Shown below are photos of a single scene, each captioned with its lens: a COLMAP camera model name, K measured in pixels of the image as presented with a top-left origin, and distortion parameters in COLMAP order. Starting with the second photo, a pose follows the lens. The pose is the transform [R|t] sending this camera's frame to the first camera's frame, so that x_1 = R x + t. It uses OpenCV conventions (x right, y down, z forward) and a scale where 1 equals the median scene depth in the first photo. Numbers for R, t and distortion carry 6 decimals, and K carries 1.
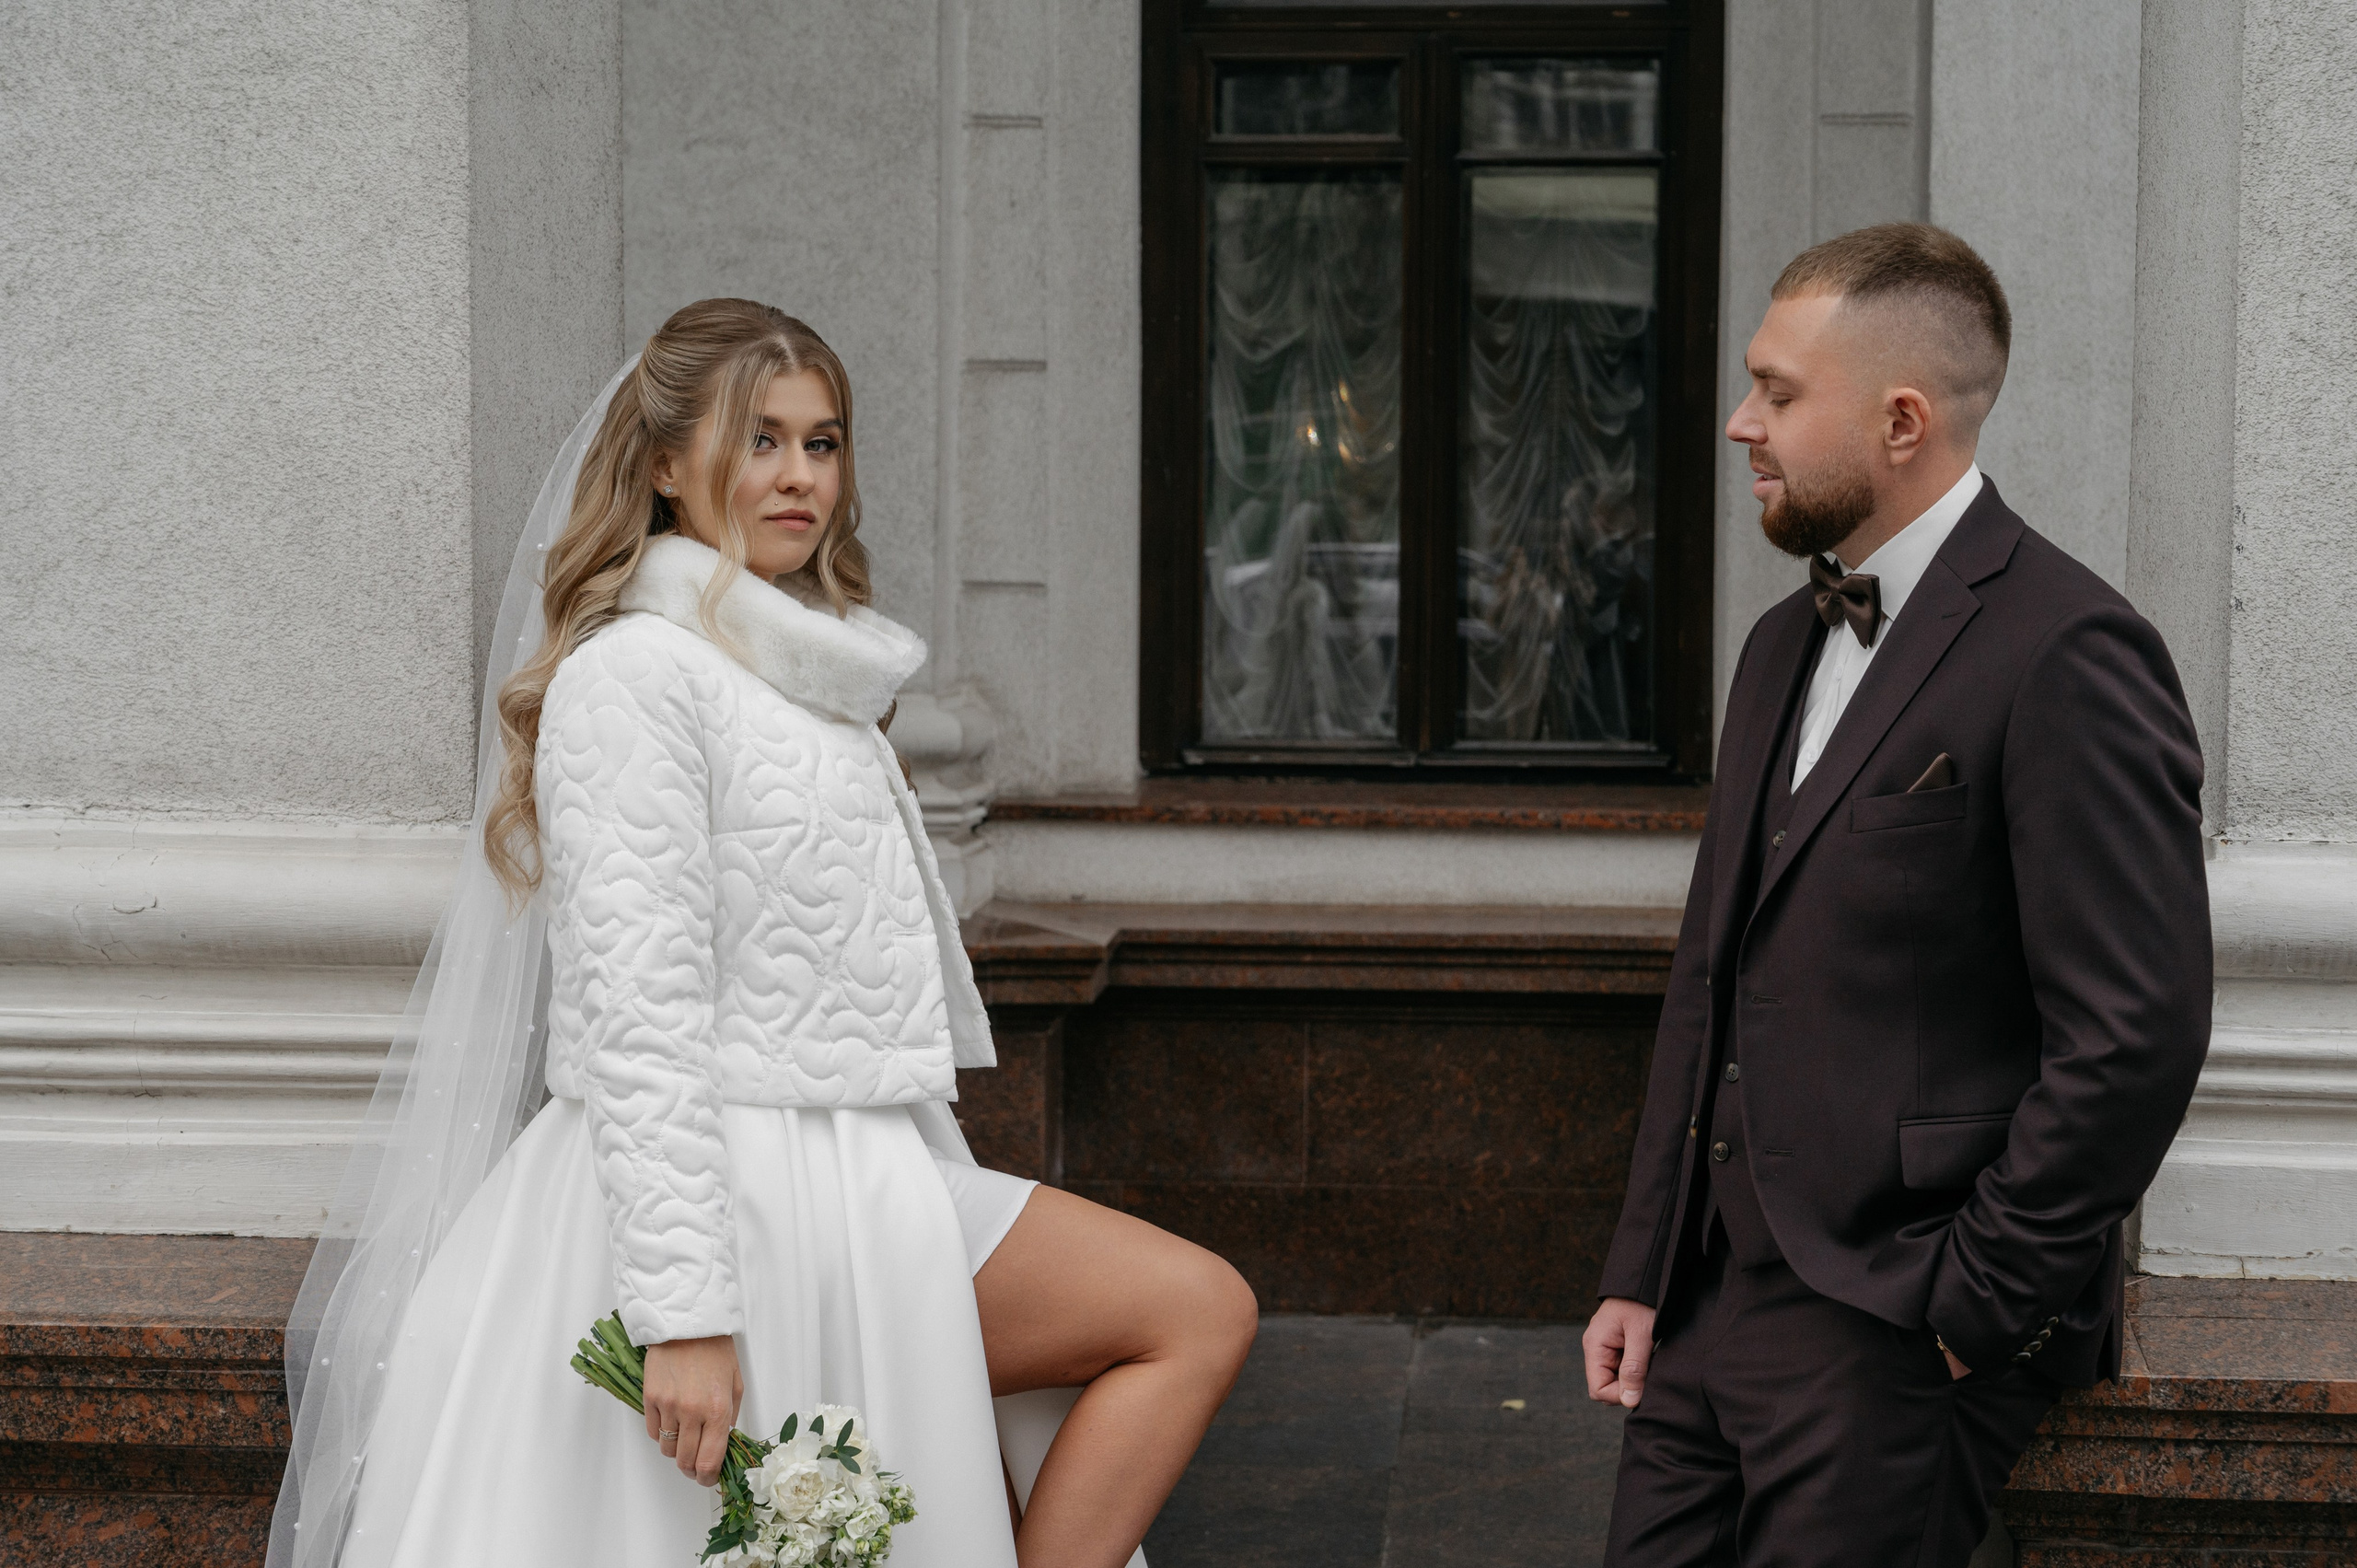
lens RADIAL K [[4032.8, 0, 1136.2], [0, 4032.8, 783.4], [0, 0, 1]] dist [0.019323, 0.011704]
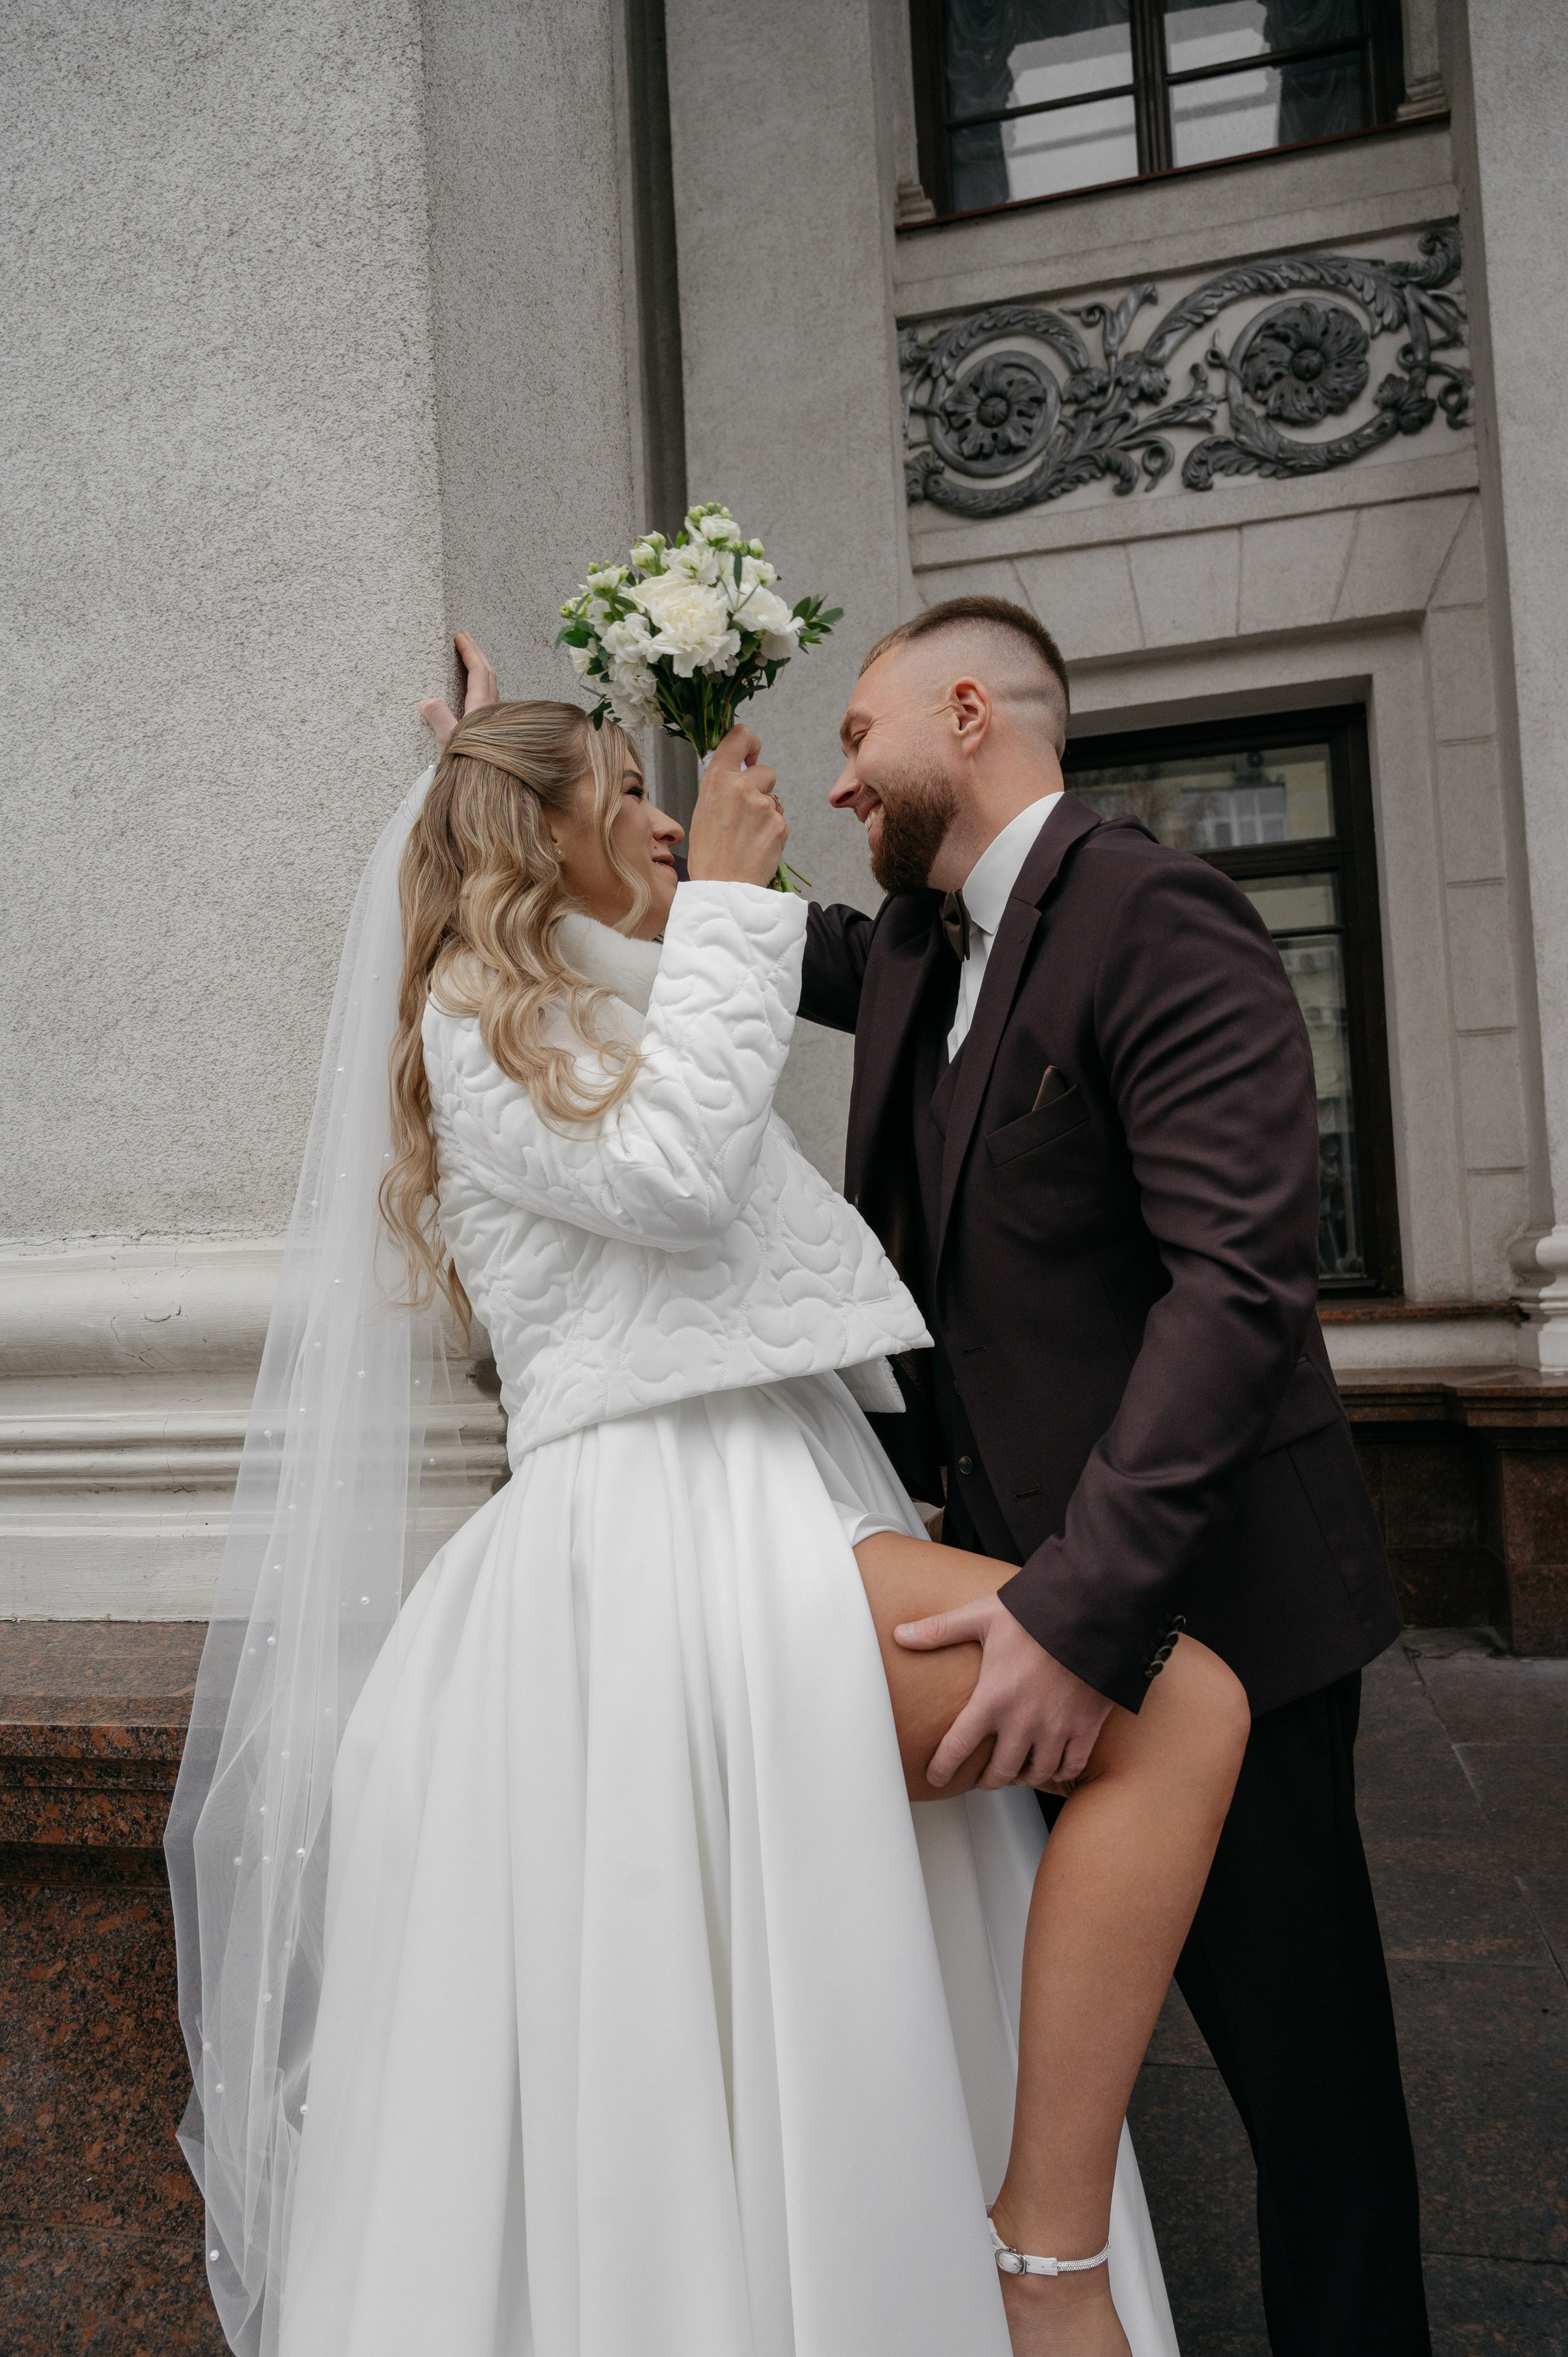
lens RADIAL K [[1678.5, 0, 774.0], [0, 1678.5, 1199.7], [0, 0, 1]] dist [-0.003113, 0.005459]
pose [[0.987213, -0.057180, -0.148800, -0.015580], [0.040690, 0.992920, -0.111595, 0.056264], [0.154128, 0.104113, 0.982550, 0.571104]]
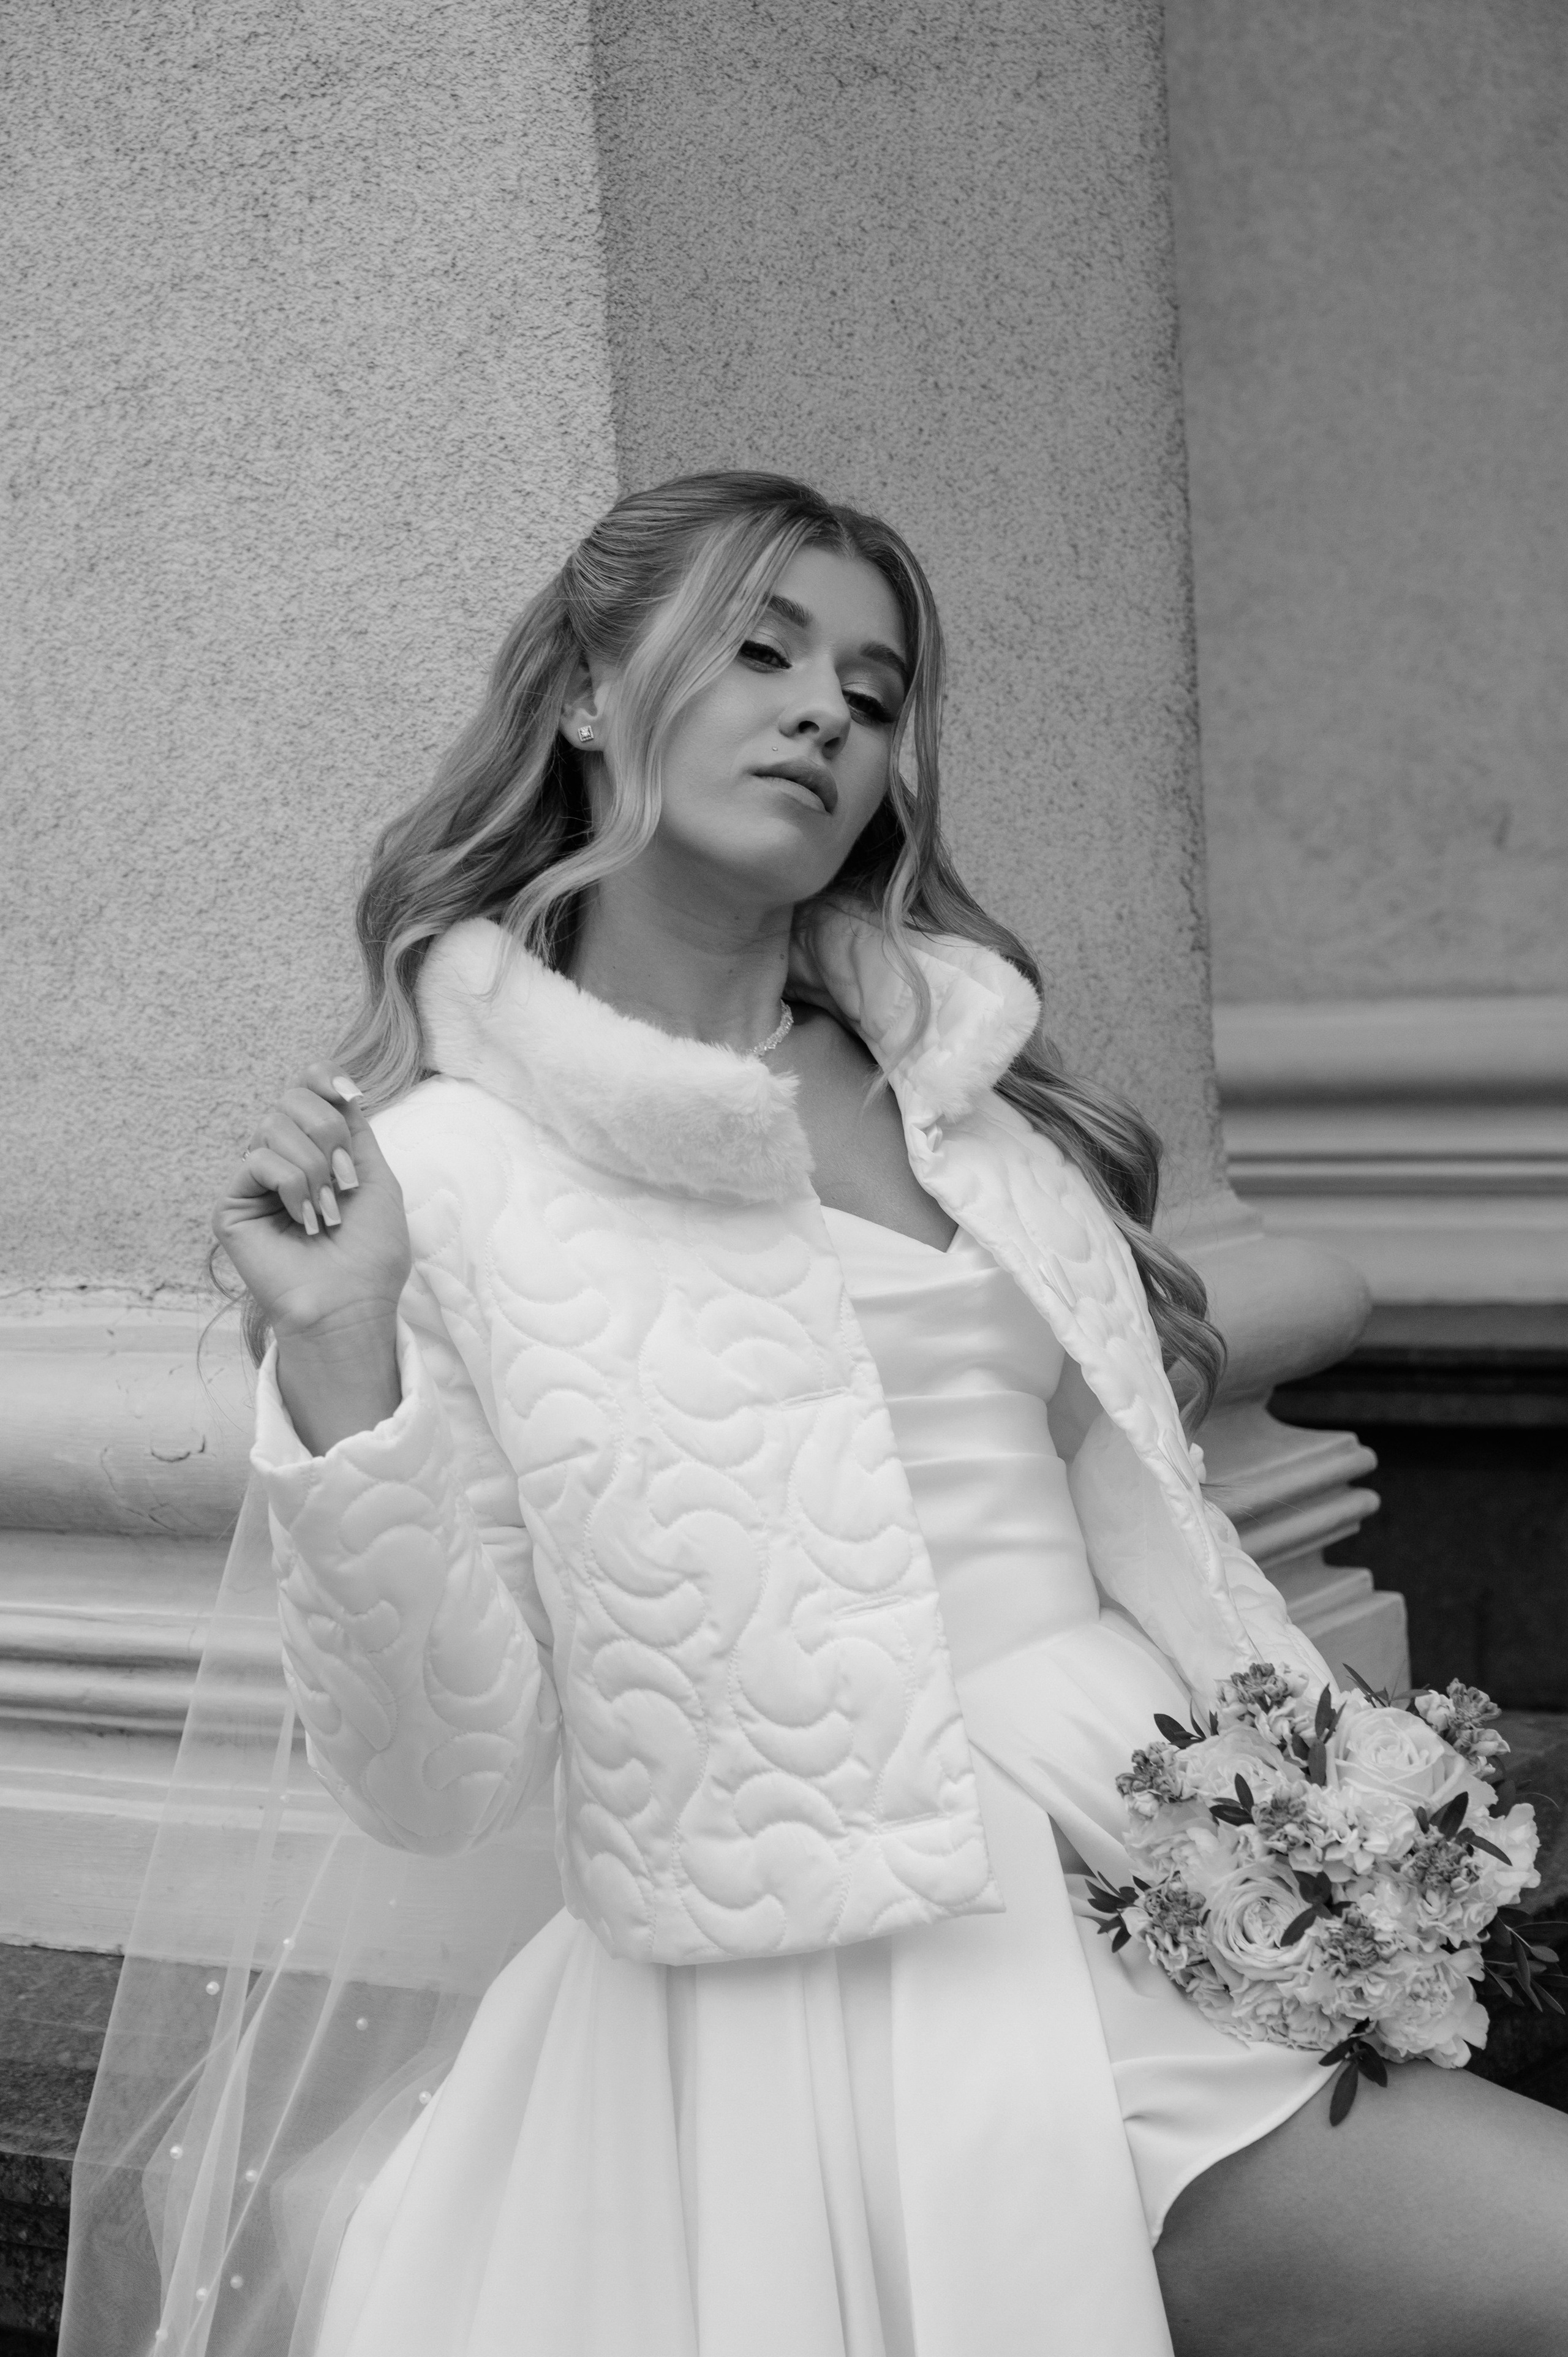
lens RADIAL K [[4549.5, 0, 785.1], [0, 4549.5, 1230.0], [0, 0, 1]] dist [0.020084, 0.225532]
pose [[0.883152, -0.015327, -0.468836, 0.169014], [0.033816, 0.998946, 0.031042, -0.022687], [0.467866, -0.043269, 0.882740, 0.412407]]
